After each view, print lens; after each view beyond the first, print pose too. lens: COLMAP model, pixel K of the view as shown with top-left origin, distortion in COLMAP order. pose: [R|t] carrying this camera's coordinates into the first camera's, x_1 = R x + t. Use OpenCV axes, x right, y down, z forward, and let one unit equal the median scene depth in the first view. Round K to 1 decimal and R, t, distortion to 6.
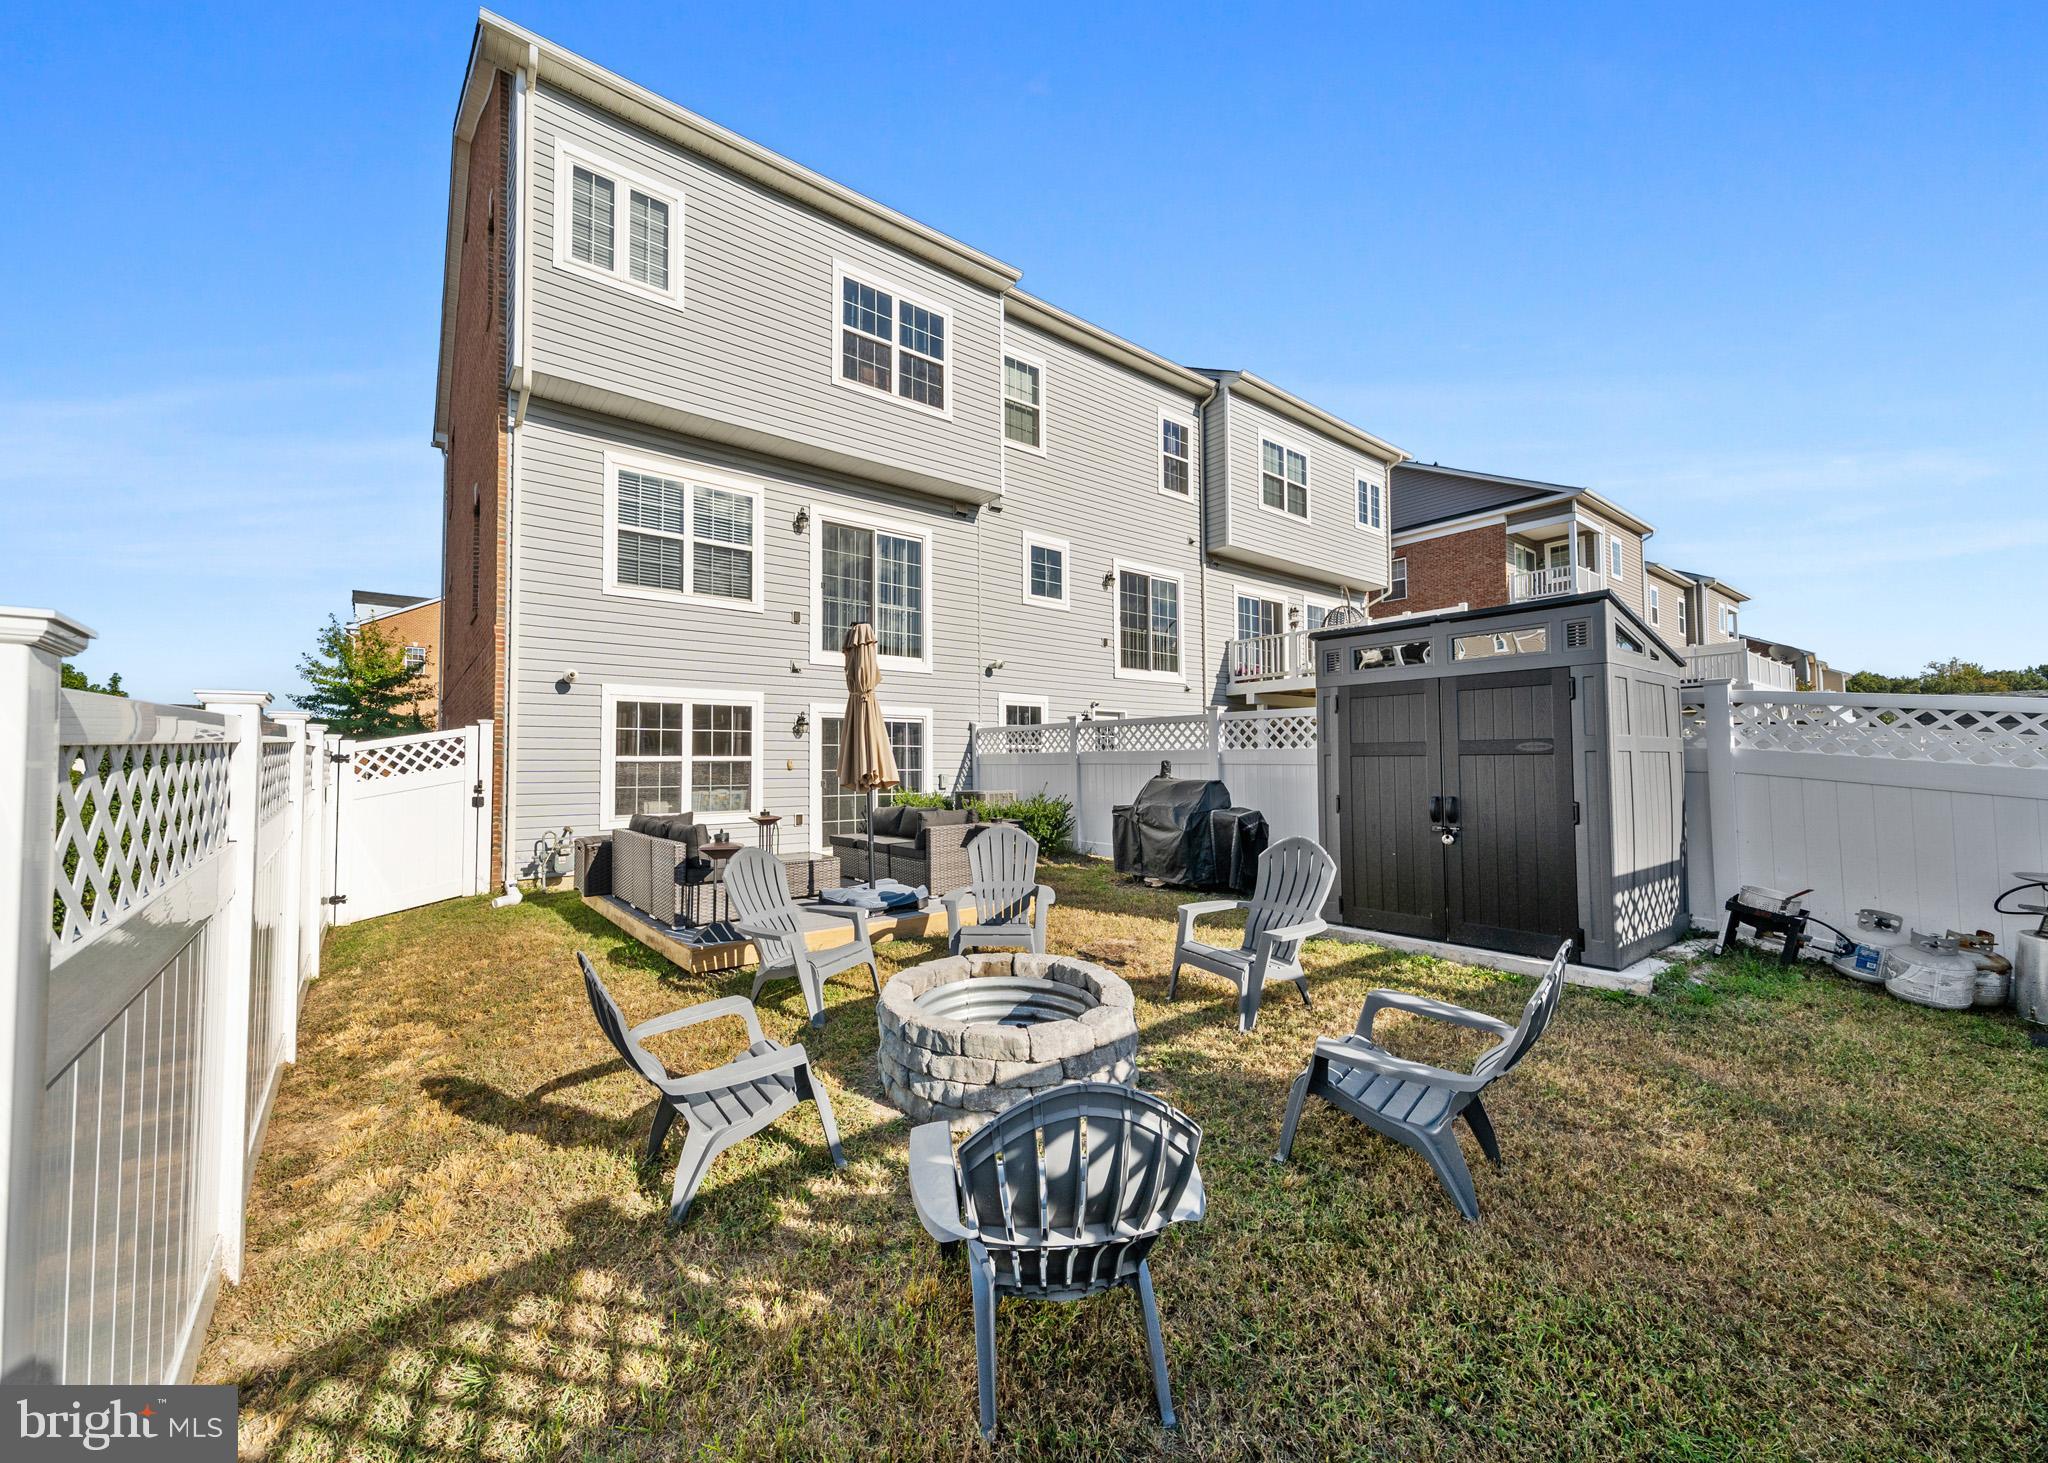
lens RADIAL K [[802.5, 0, 969.4], [0, 802.5, 733.9], [0, 0, 1]] dist [0.025577, 0.000021]
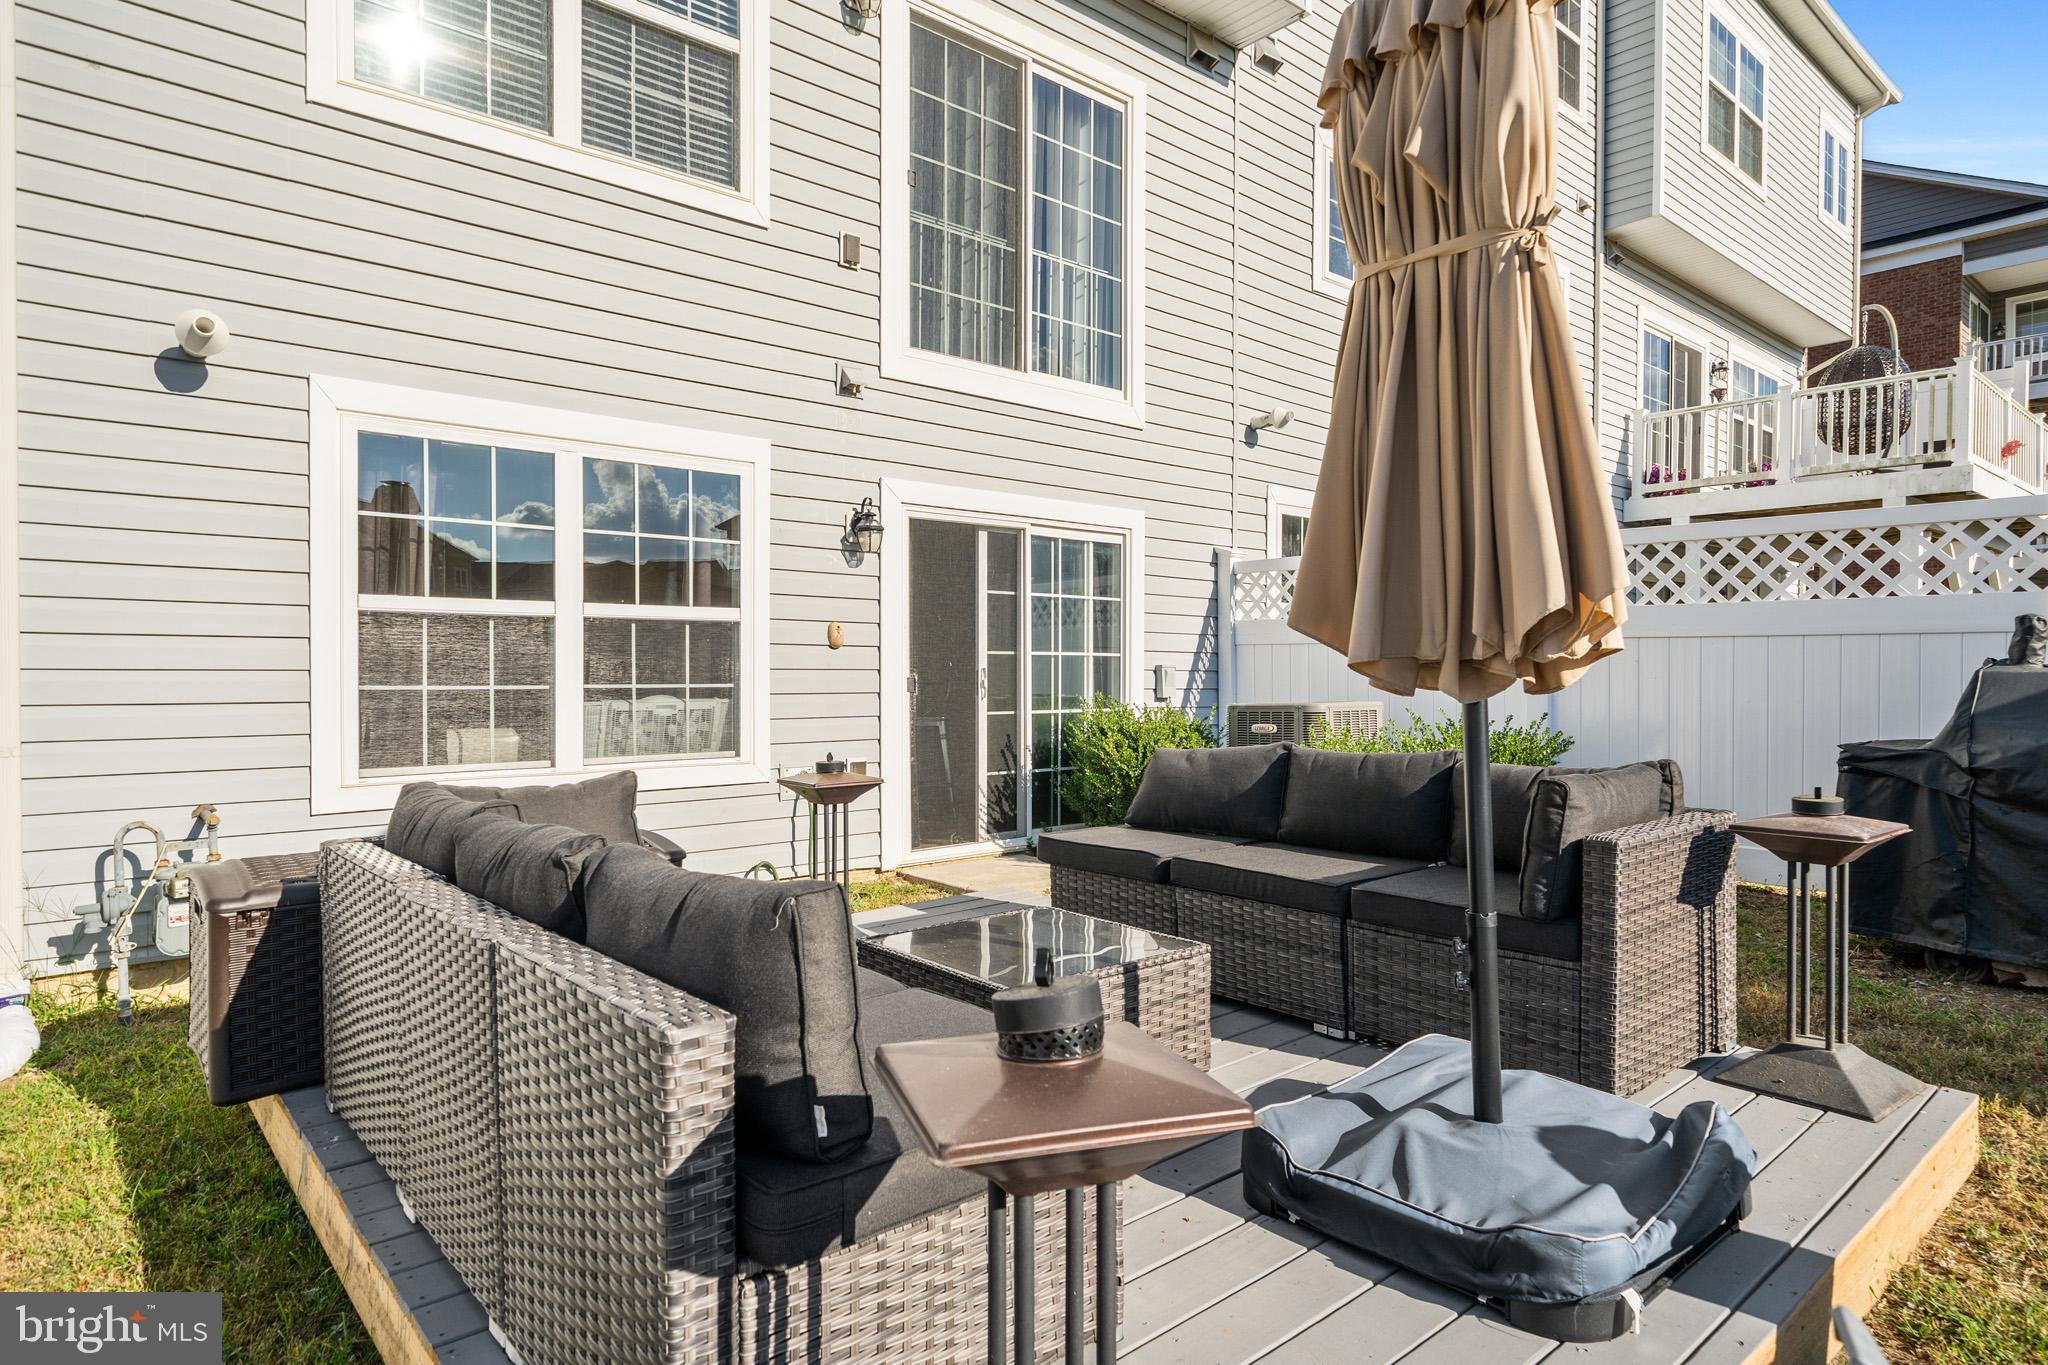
lens RADIAL K [[1157.7, 0, 1028.8], [0, 1157.7, 679.7], [0, 0, 1]] dist [0.001953, 0.000790]
pose [[0.996470, 0.004797, 0.083810, -0.182622], [-0.008456, 0.999024, 0.043365, 0.036418], [-0.083520, -0.043921, 0.995538, 0.450841]]
